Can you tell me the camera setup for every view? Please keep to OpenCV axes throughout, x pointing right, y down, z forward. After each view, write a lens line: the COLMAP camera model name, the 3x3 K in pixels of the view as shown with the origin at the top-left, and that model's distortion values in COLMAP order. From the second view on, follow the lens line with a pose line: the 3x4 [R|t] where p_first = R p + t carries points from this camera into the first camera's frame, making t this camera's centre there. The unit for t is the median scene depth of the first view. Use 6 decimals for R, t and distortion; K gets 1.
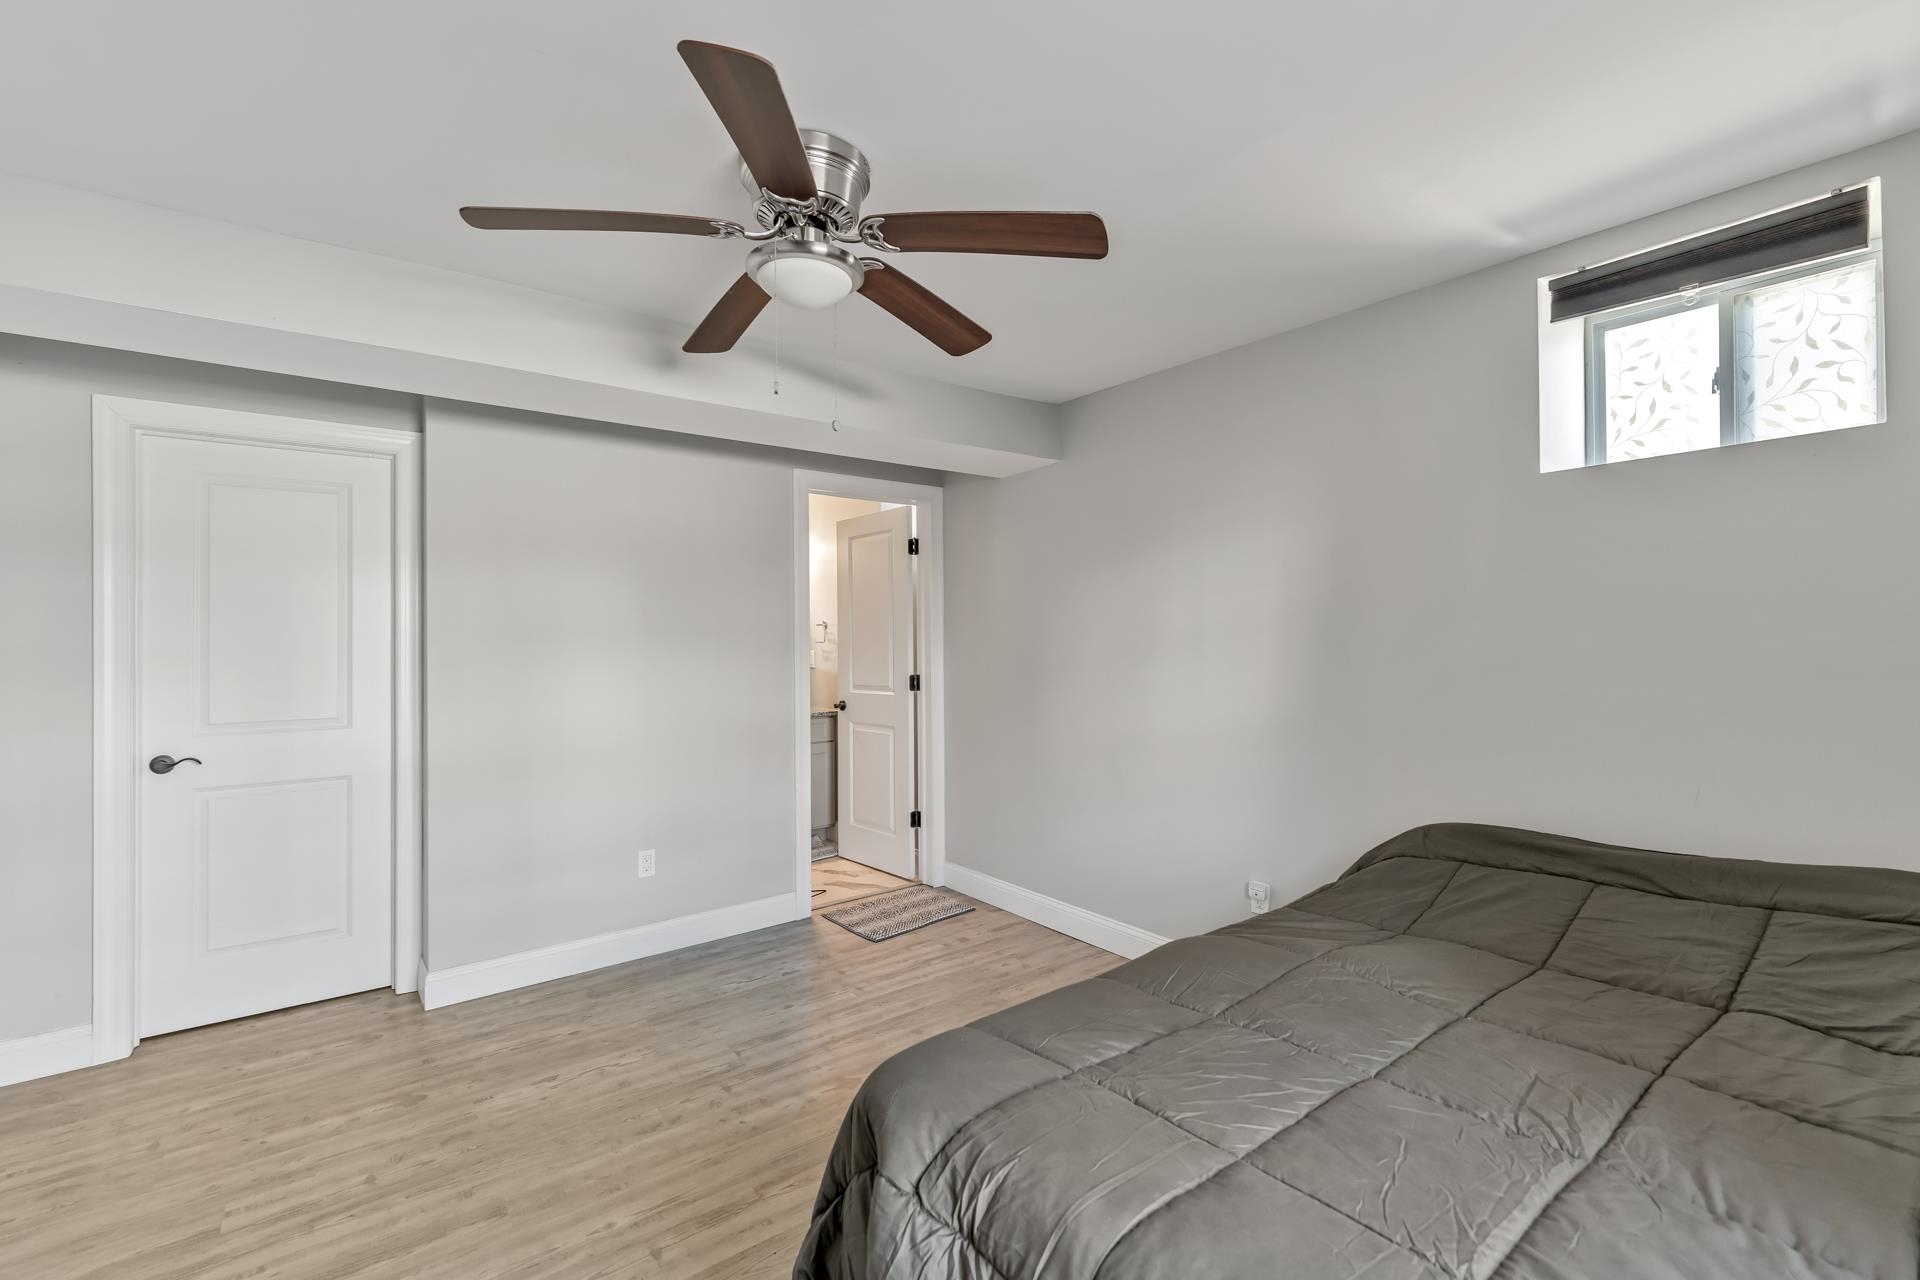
lens RADIAL K [[794.8, 0, 953.6], [0, 794.8, 642.2], [0, 0, 1]] dist [-0.000789, 0.000029]
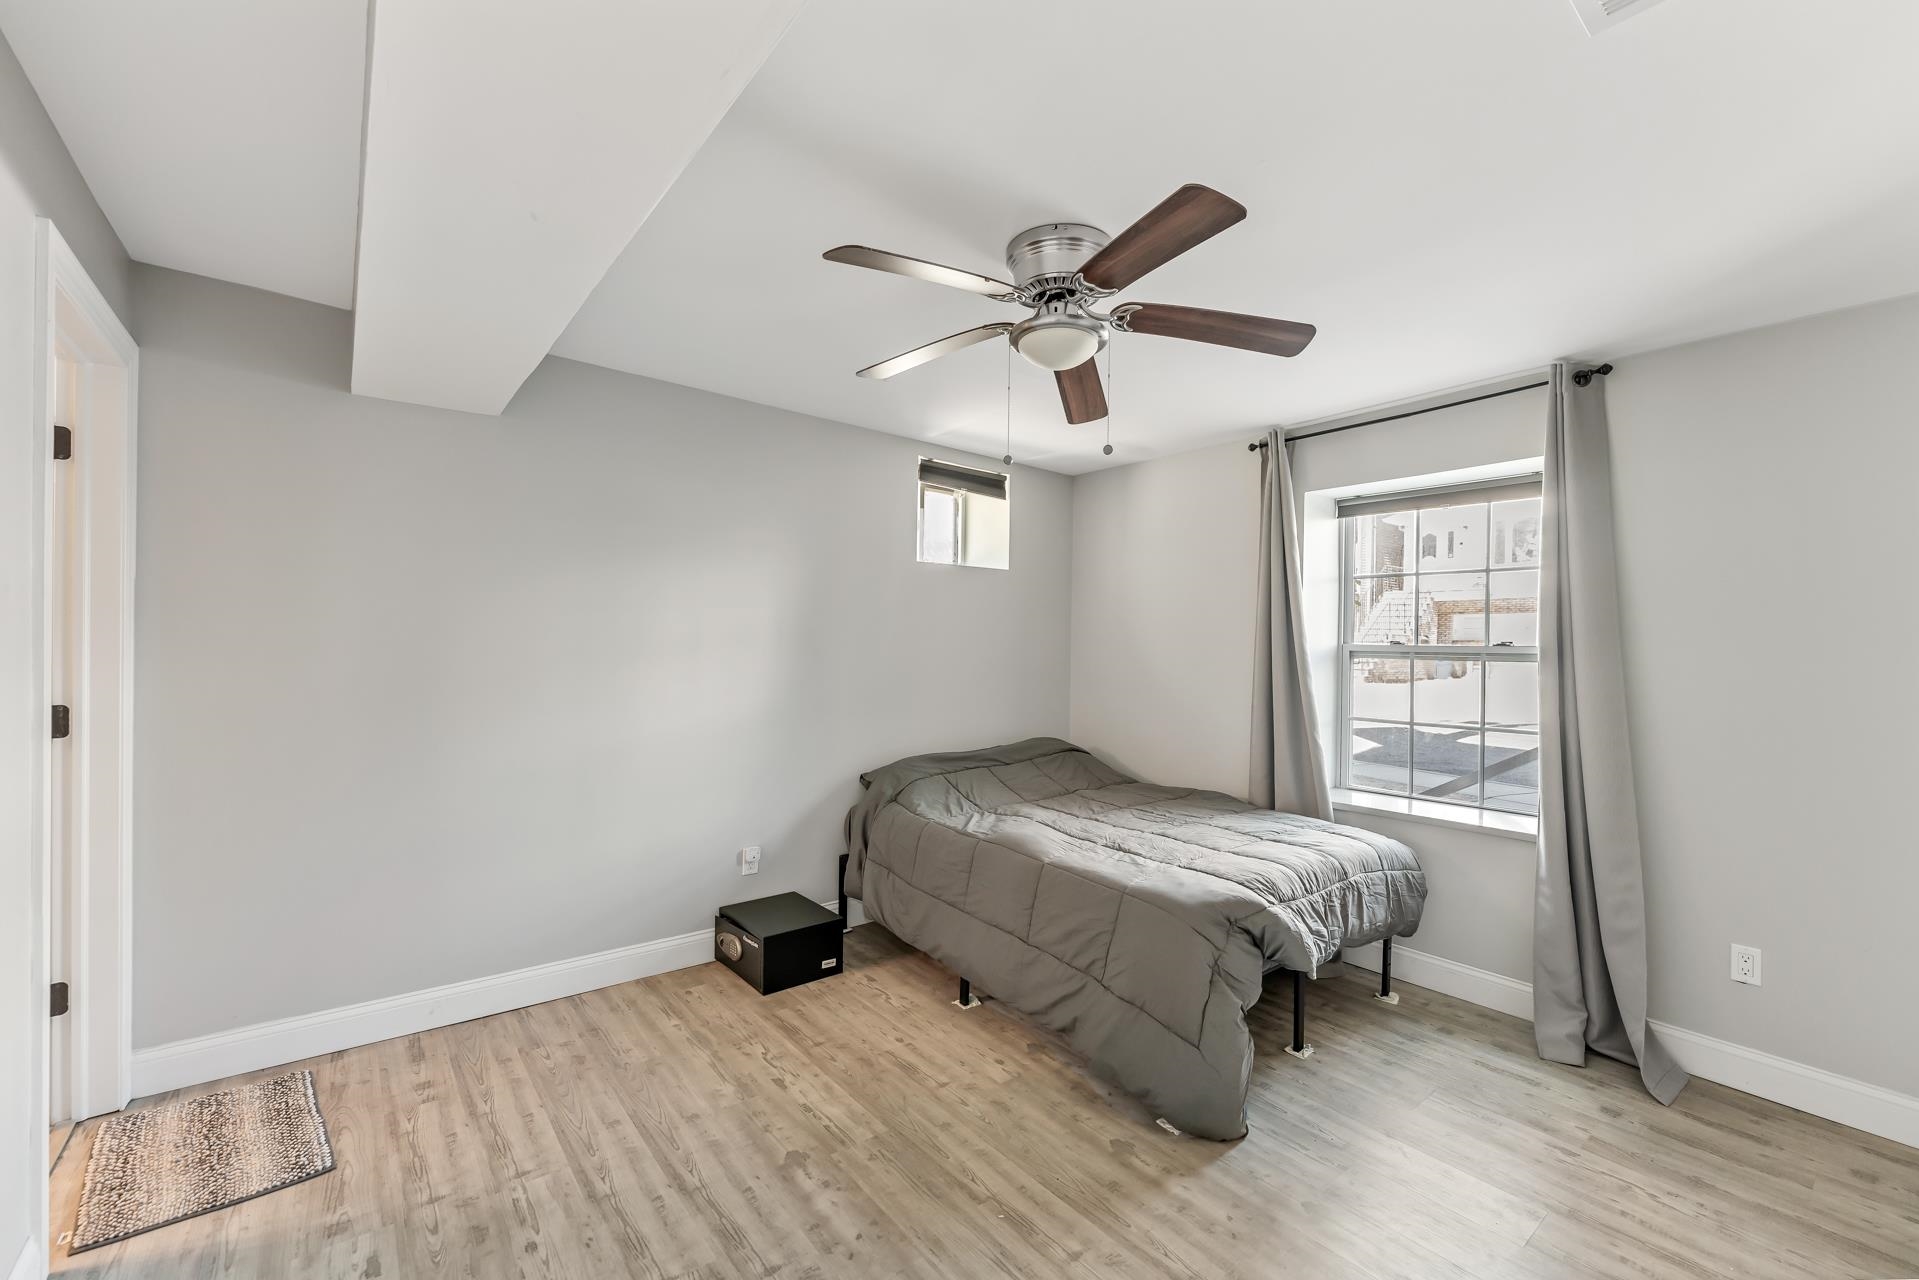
lens RADIAL K [[794.4, 0, 954.5], [0, 794.4, 649.3], [0, 0, 1]] dist [-0.000789, 0.000029]
pose [[-0.009720, 0.008303, 0.999918, -0.732699], [-0.016189, 0.999833, -0.008459, 0.004121], [-0.999822, -0.016270, -0.009584, 0.619406]]
